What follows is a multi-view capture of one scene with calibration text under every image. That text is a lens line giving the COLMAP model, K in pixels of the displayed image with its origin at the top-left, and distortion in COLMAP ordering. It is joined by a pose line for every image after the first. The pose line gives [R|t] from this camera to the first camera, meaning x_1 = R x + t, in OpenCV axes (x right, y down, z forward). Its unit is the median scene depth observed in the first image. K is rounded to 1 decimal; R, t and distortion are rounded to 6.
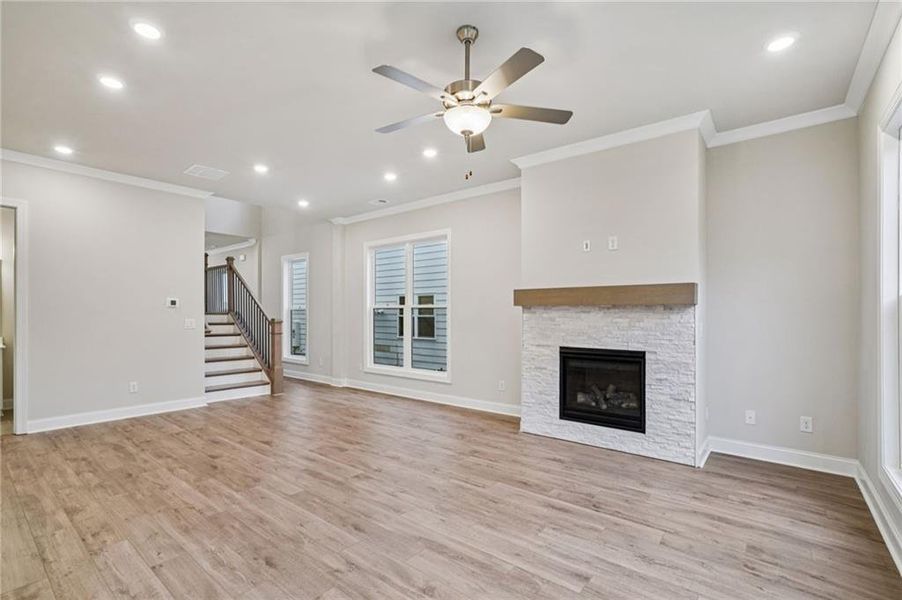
lens RADIAL K [[423.3, 0, 448.4], [0, 423.3, 314.0], [0, 0, 1]] dist [-0.039905, 0.016979]
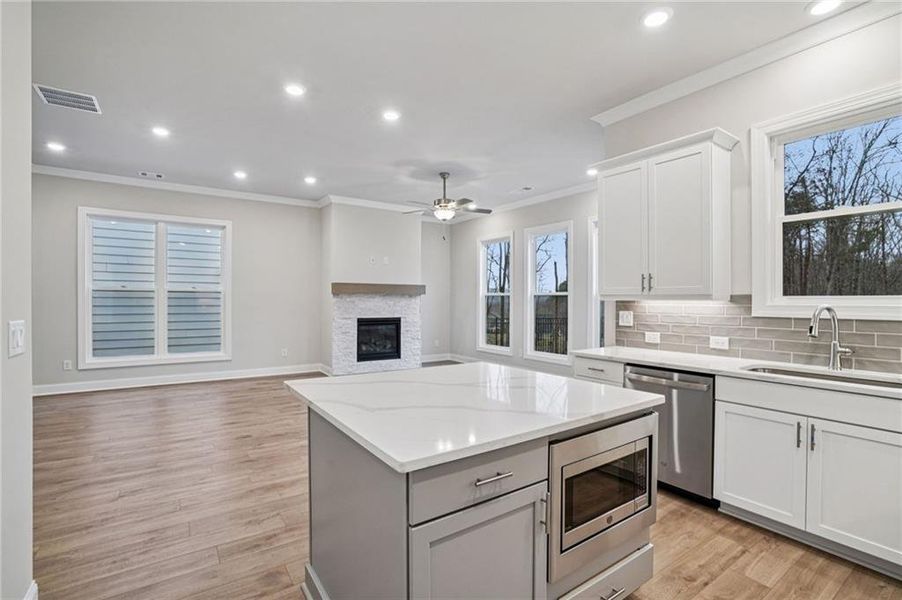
lens RADIAL K [[423.7, 0, 442.1], [0, 423.7, 300.2], [0, 0, 1]] dist [-0.040027, 0.000350]
pose [[0.281875, -0.005373, 0.959436, -1.333344], [-0.009172, 0.999924, 0.008294, -0.011649], [-0.959407, -0.011138, 0.281804, 0.224524]]
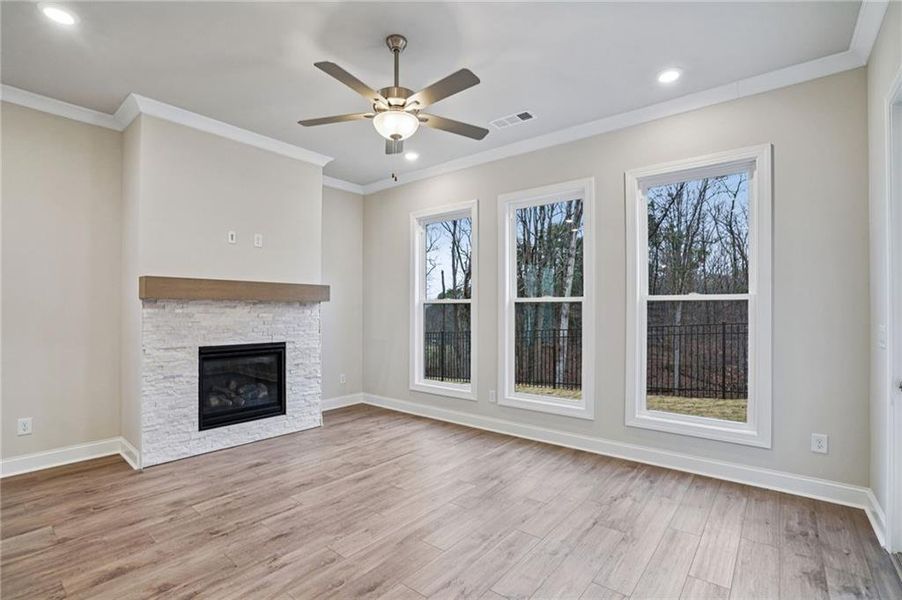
lens RADIAL K [[416.6, 0, 443.7], [0, 416.6, 304.1], [0, 0, 1]] dist [-0.067703, 0.026016]
pose [[-0.005207, 0.006733, 0.999964, -0.609703], [-0.005984, 0.999959, -0.006764, -0.007974], [-0.999969, -0.006019, -0.005167, 0.542775]]
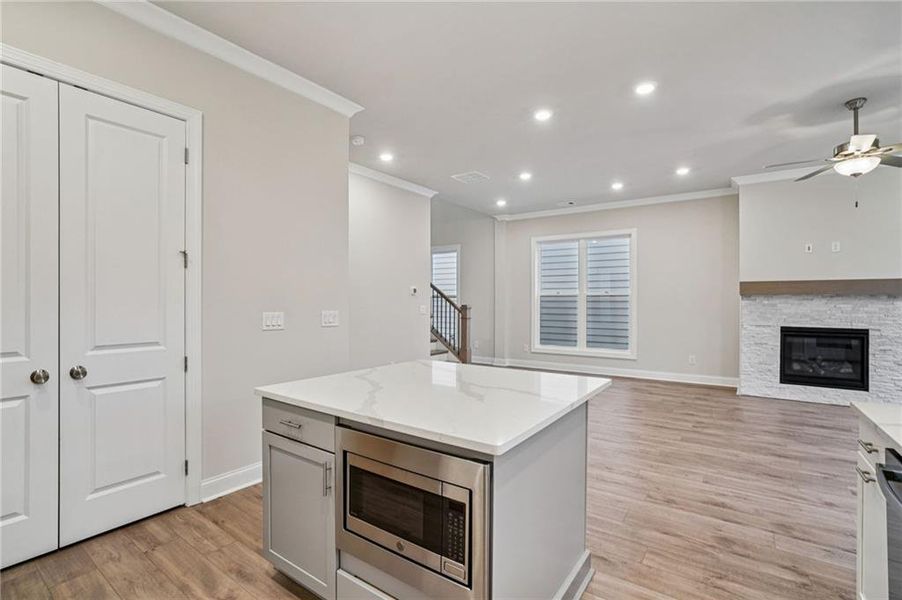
lens RADIAL K [[416.6, 0, 443.7], [0, 416.6, 304.1], [0, 0, 1]] dist [-0.067703, 0.026016]
pose [[0.998329, -0.004121, 0.057636, -0.885179], [0.003452, 0.999926, 0.011699, -0.009104], [-0.057680, -0.011480, 0.998269, -0.167513]]
